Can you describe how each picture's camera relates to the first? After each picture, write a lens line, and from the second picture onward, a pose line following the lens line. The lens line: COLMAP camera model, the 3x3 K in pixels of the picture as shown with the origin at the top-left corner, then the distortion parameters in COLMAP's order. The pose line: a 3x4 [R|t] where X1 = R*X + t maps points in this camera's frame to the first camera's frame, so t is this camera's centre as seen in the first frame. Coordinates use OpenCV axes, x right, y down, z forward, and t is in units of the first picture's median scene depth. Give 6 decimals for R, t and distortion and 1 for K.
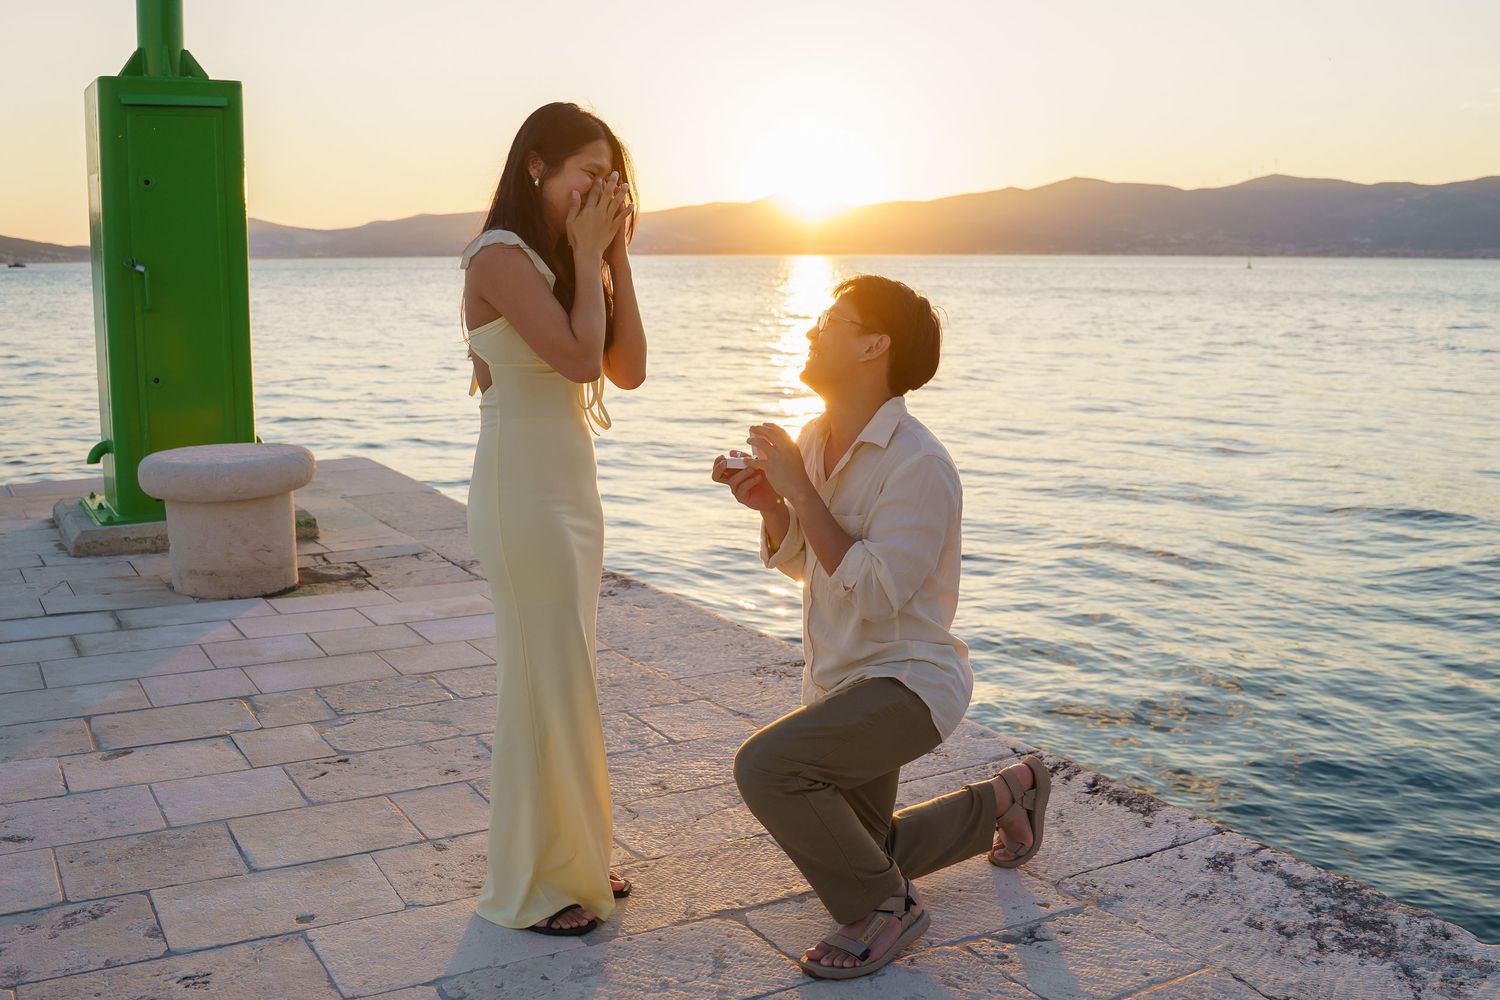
lens RADIAL K [[1476.4, 0, 757.2], [0, 1476.4, 471.8], [0, 0, 1]] dist [-0.110637, 0.000000]
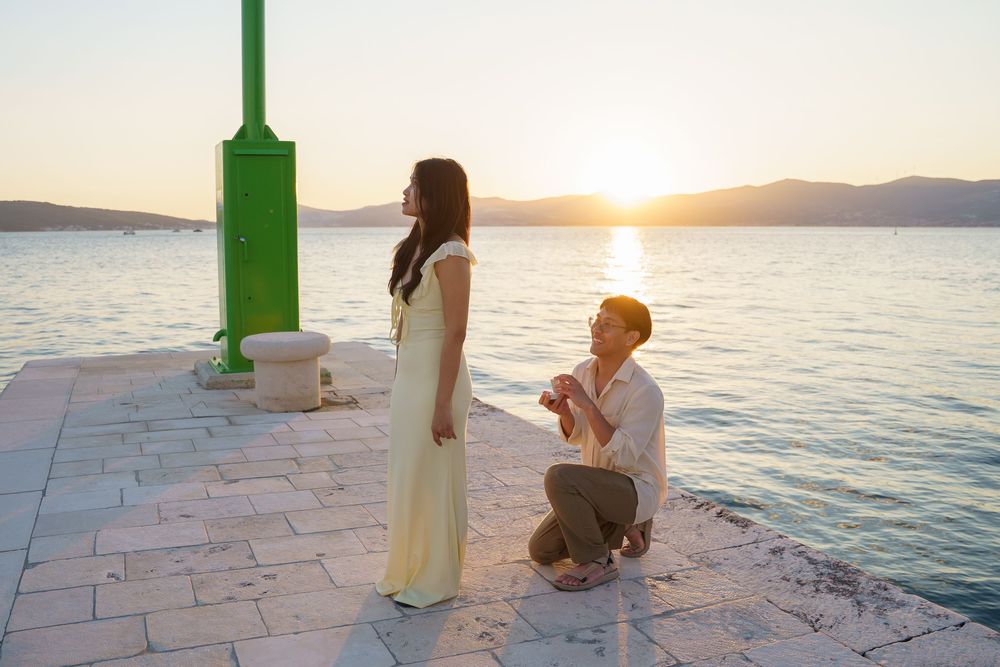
lens RADIAL K [[911.2, 0, 465.5], [0, 911.2, 331.8], [0, 0, 1]] dist [-0.107640, -0.017128]
pose [[0.989163, 0.013398, -0.146209, 0.051240], [-0.017409, 0.999506, -0.026185, 0.009089], [0.145786, 0.028447, 0.988907, -0.170461]]
